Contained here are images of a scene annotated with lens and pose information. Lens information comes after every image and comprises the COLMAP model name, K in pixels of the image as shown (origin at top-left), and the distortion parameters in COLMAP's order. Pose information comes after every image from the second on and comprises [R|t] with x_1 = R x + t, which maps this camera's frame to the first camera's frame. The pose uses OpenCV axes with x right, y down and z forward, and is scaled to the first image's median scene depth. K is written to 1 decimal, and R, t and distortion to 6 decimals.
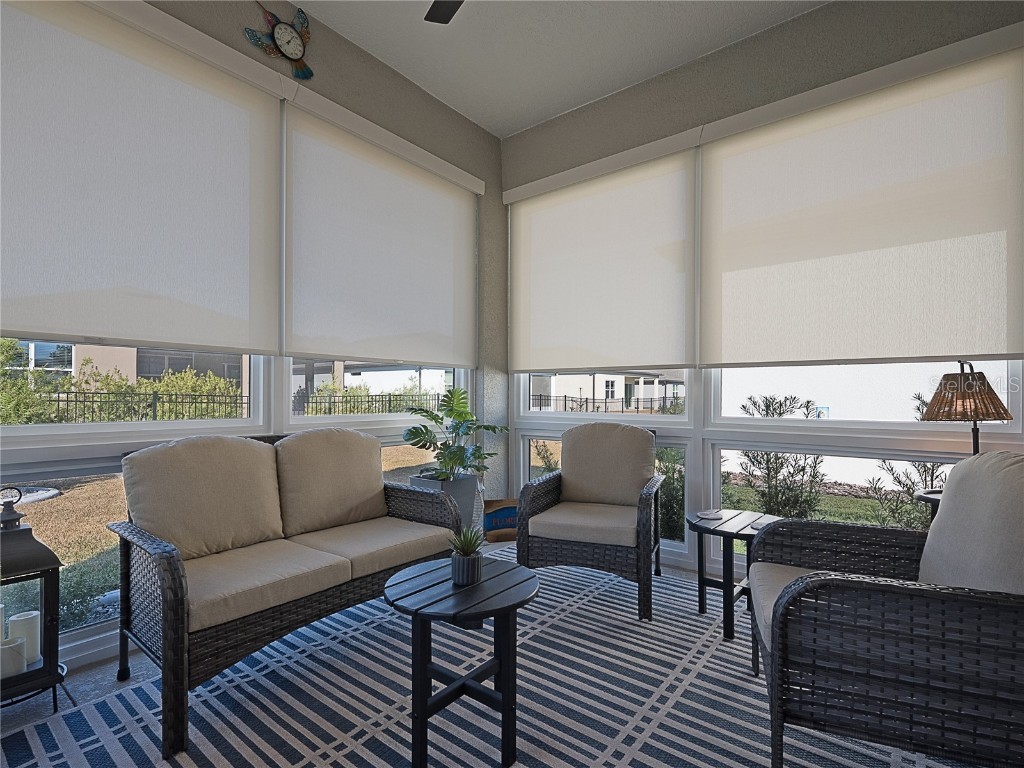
lens RADIAL K [[493.8, 0, 513.7], [0, 493.8, 390.5], [0, 0, 1]] dist [0.014511, -0.000573]
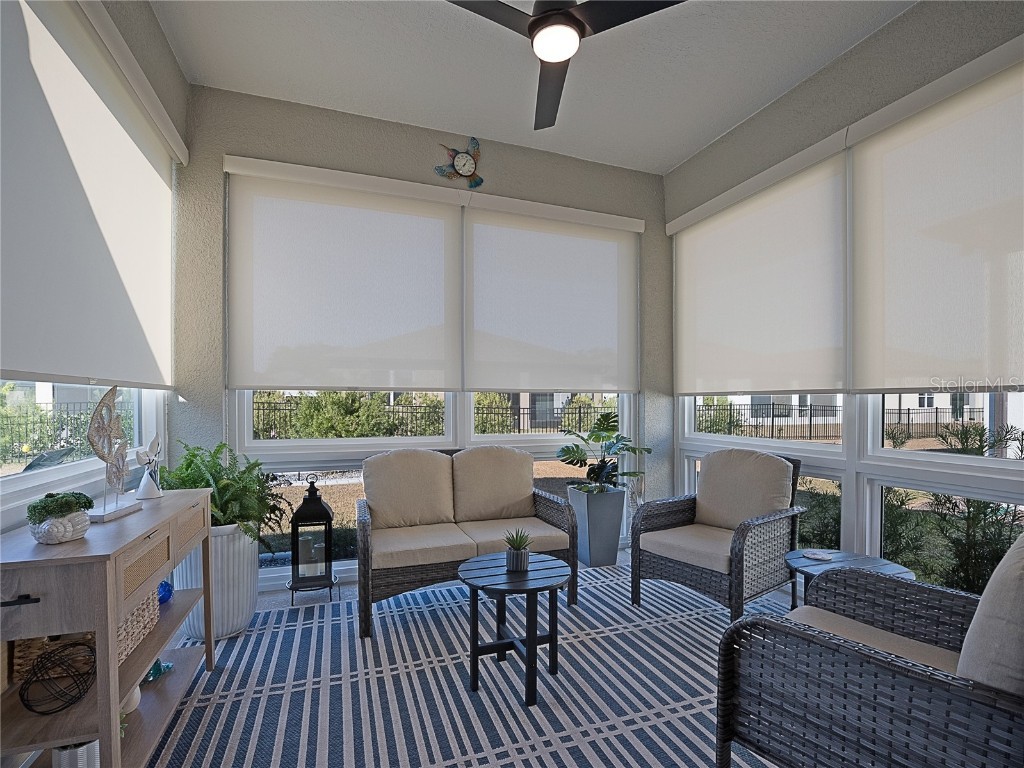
lens RADIAL K [[474.5, 0, 506.9], [0, 474.5, 405.4], [0, 0, 1]] dist [0.000443, -0.000236]
pose [[0.855898, -0.002622, -0.517139, 0.323456], [0.009218, 0.999906, 0.010187, -0.044852], [0.517063, -0.013487, 0.855841, -0.072095]]
